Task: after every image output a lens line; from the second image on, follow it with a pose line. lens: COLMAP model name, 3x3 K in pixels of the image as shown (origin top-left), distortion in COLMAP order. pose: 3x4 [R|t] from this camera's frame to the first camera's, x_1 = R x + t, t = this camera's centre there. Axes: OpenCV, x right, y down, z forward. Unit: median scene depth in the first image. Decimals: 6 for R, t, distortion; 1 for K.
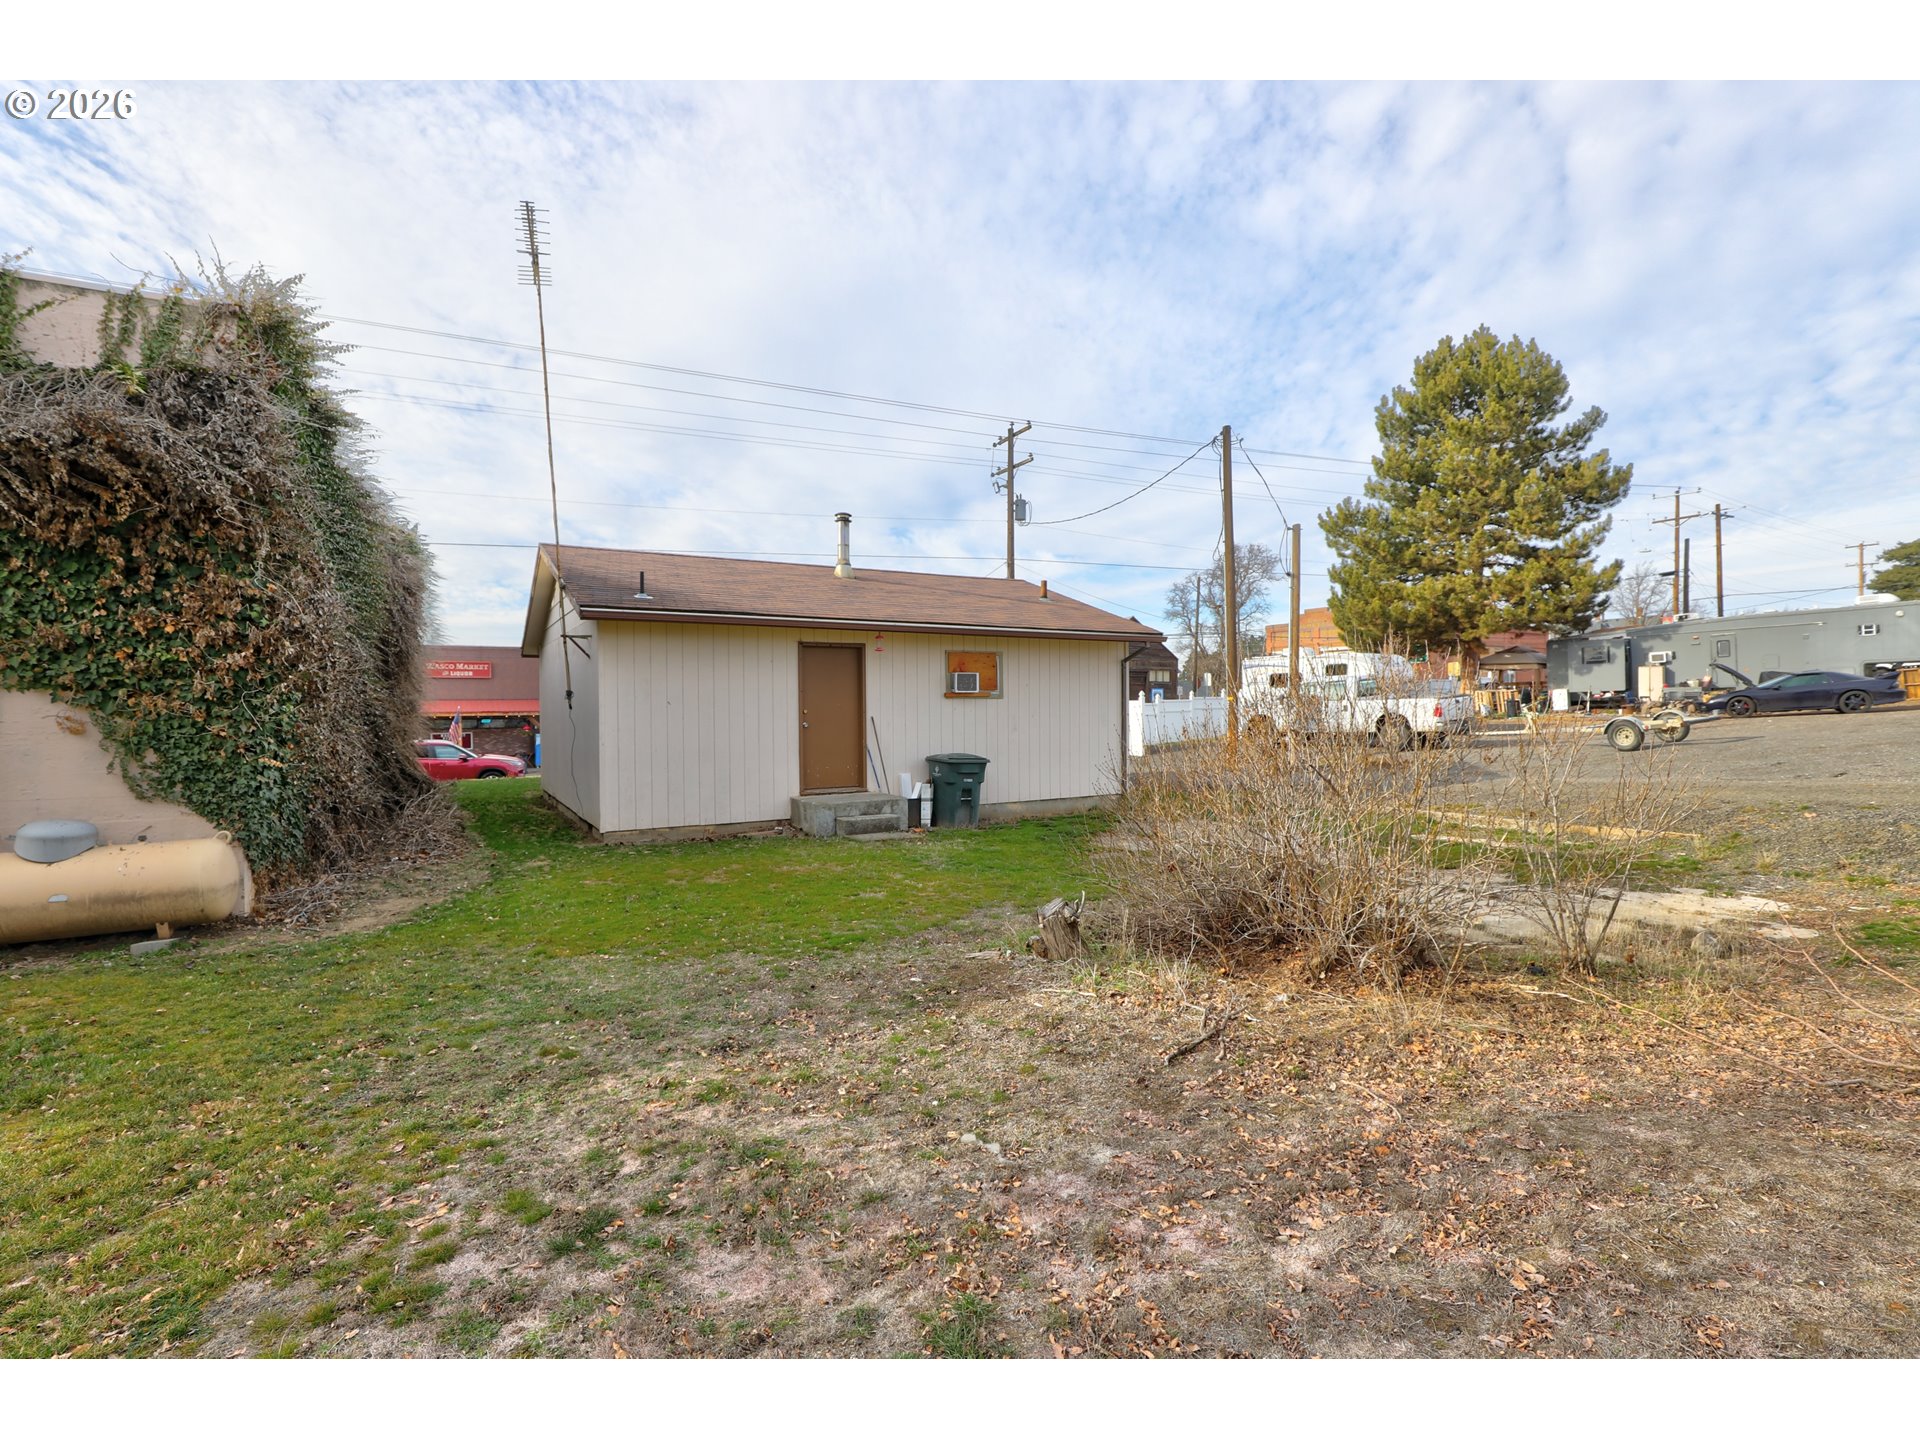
lens RADIAL K [[920.6, 0, 952.0], [0, 920.6, 756.0], [0, 0, 1]] dist [-0.018539, 0.009657]
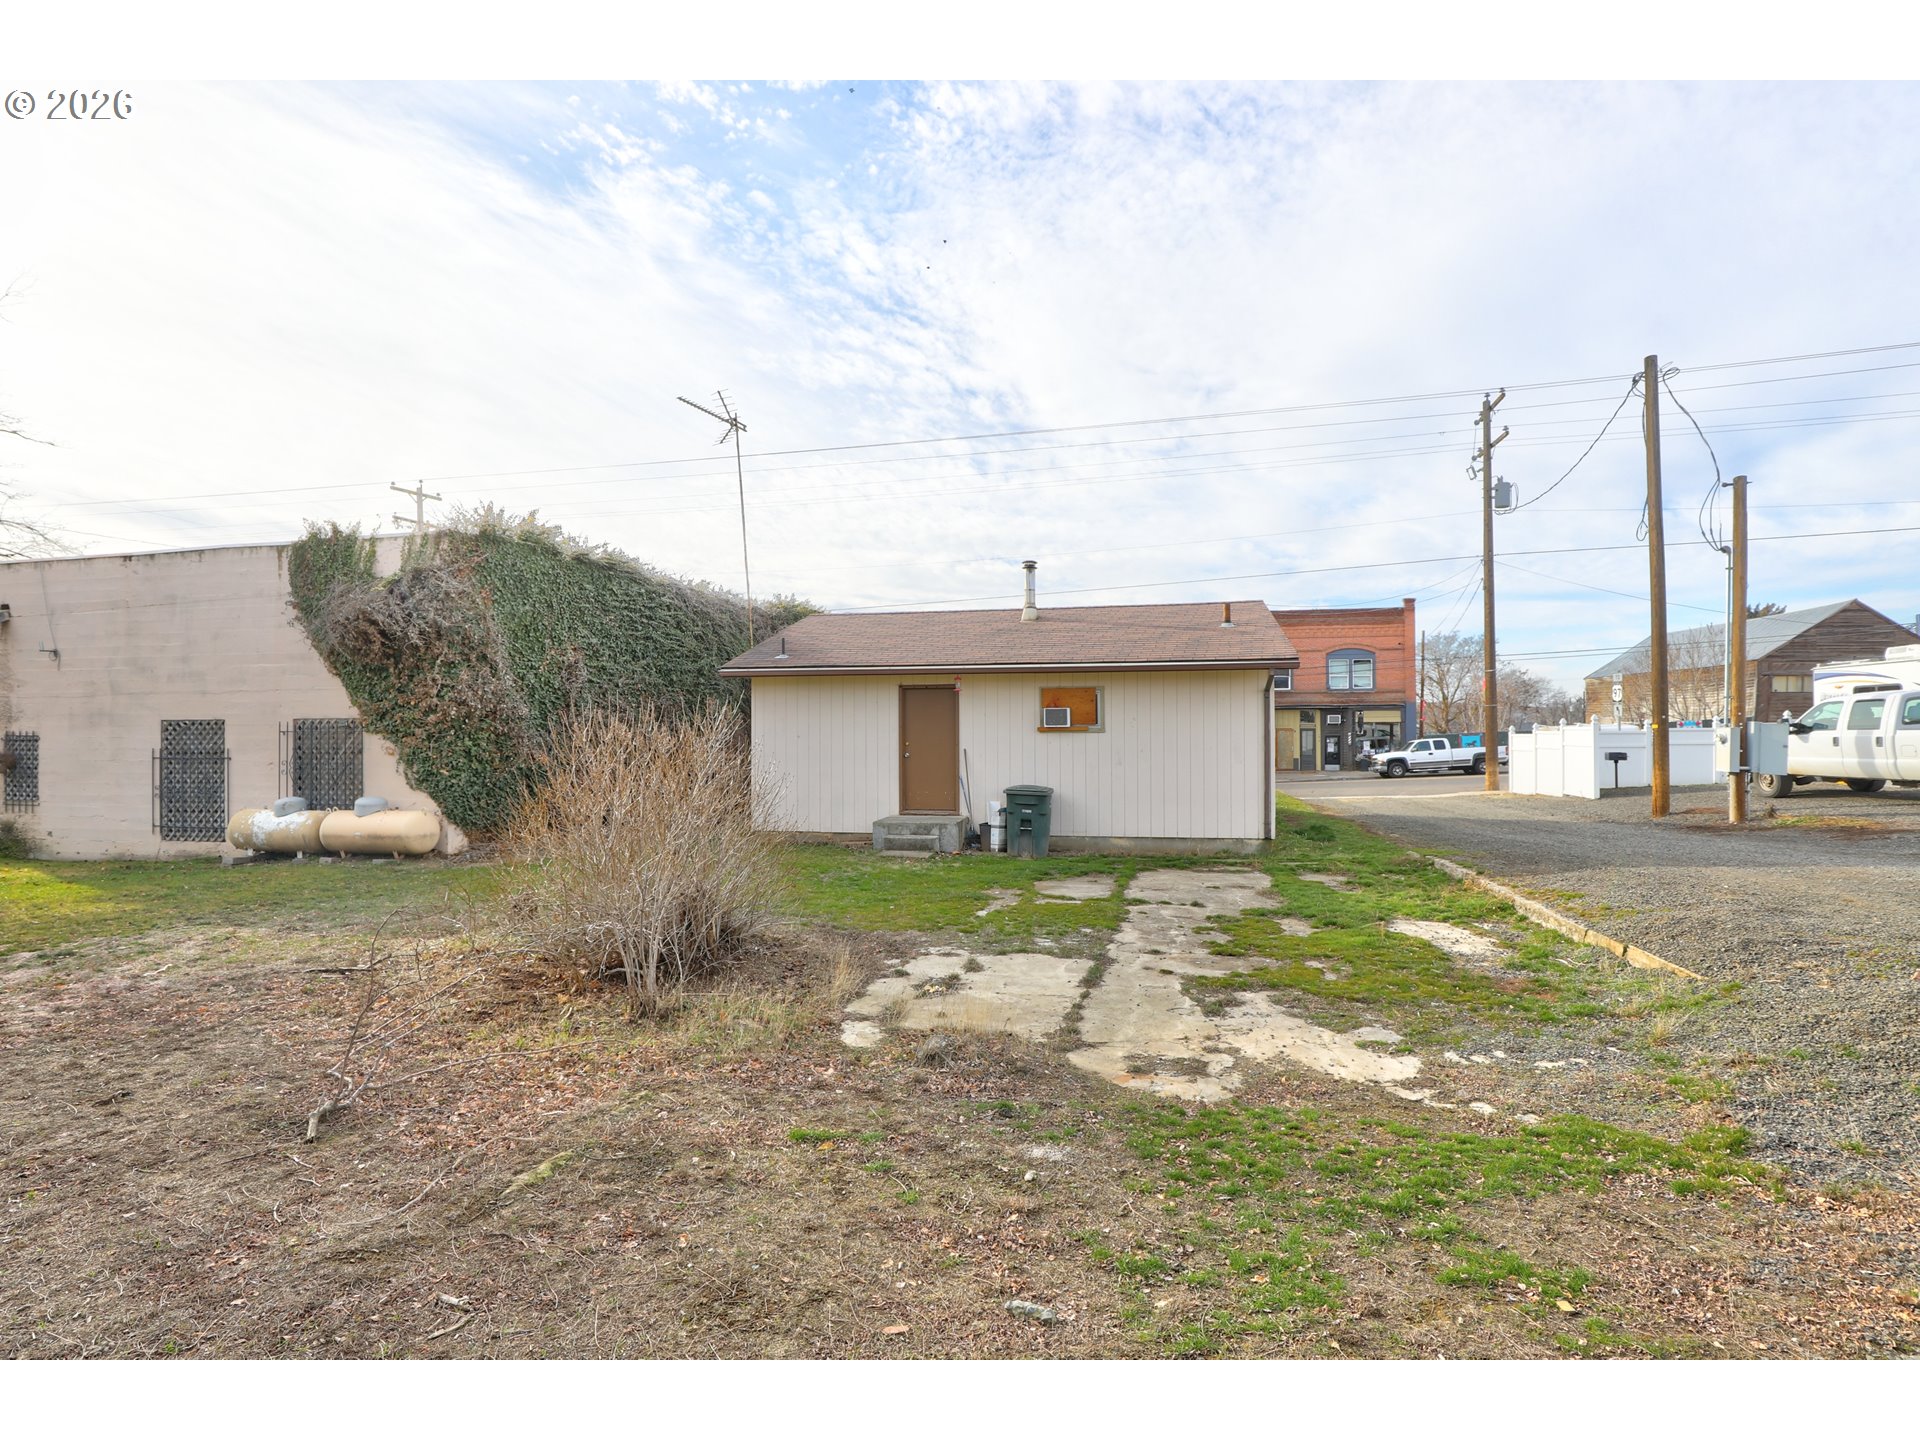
lens RADIAL K [[920.6, 0, 952.0], [0, 920.6, 756.0], [0, 0, 1]] dist [-0.018539, 0.009657]
pose [[0.740875, 0.023140, -0.671244, 0.654676], [-0.036031, 0.999337, -0.005318, -0.027758], [0.670676, 0.028126, 0.741217, 0.158956]]
